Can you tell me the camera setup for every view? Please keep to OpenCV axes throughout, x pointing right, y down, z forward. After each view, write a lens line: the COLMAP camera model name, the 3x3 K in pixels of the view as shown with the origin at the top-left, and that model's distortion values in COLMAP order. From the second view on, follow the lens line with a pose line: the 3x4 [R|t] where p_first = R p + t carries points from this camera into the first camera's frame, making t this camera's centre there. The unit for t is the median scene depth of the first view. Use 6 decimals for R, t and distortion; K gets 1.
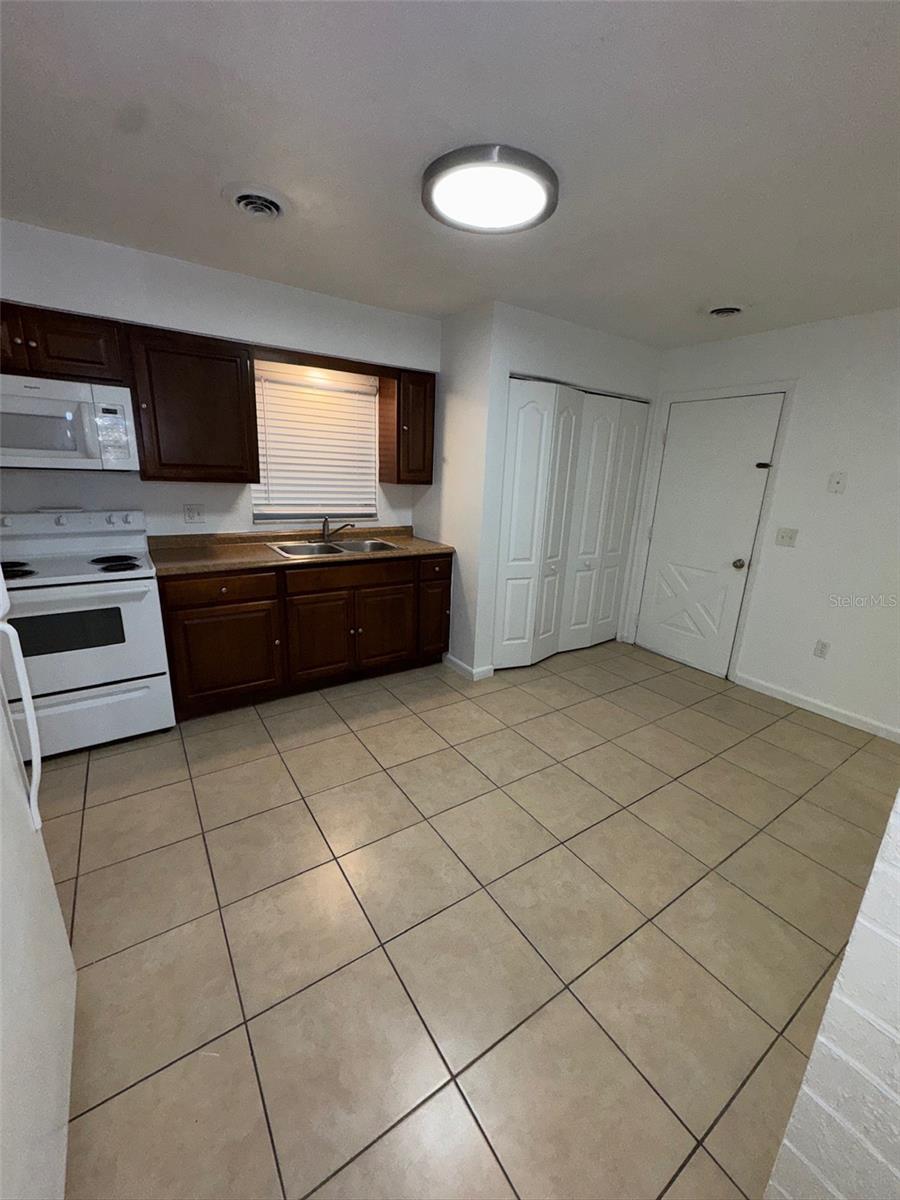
lens RADIAL K [[477.8, 0, 453.4], [0, 477.8, 603.5], [0, 0, 1]] dist [-0.001461, -0.000341]
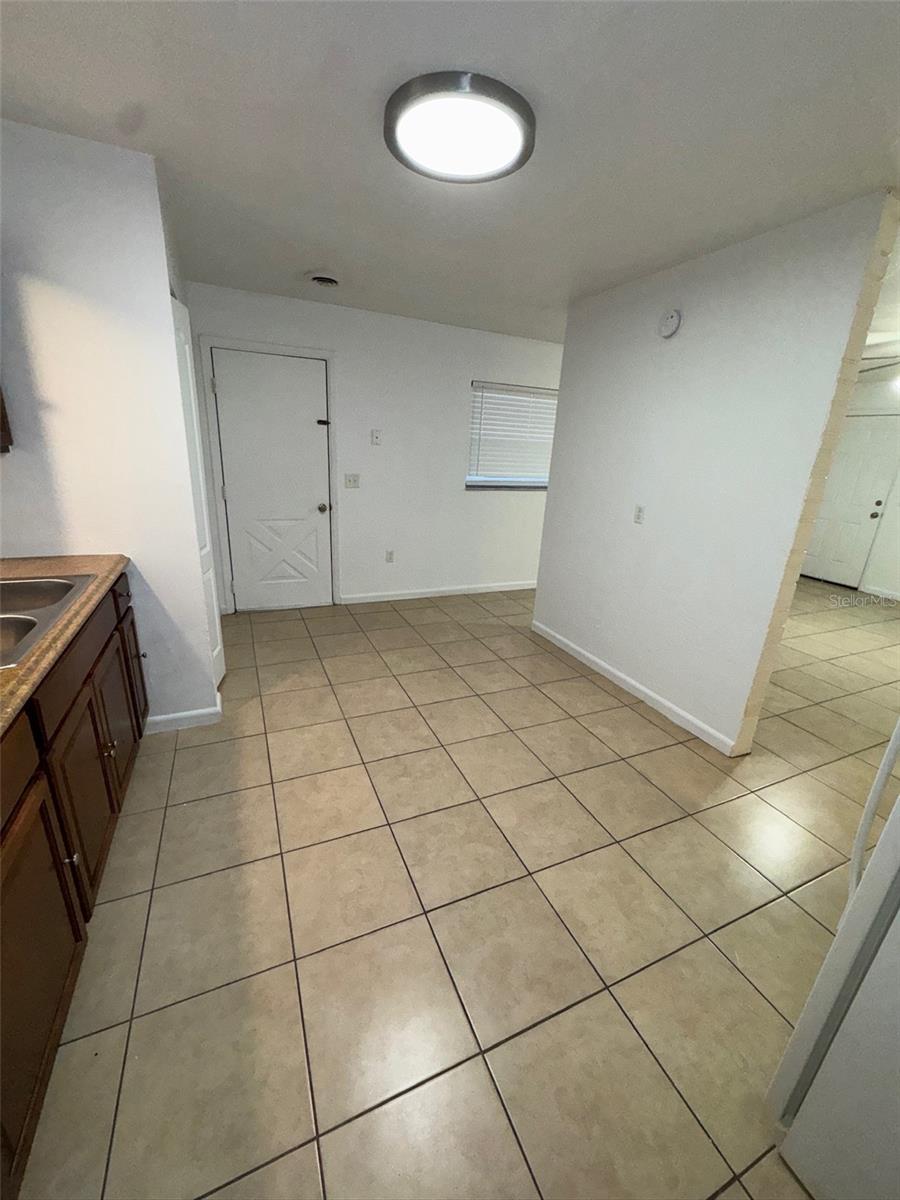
lens RADIAL K [[477.8, 0, 454.0], [0, 477.8, 602.8], [0, 0, 1]] dist [-0.001461, -0.000341]
pose [[0.167797, -0.340265, 0.925237, -0.574846], [0.223845, 0.927180, 0.300384, -0.164727], [-0.960072, 0.156706, 0.231745, 0.506012]]
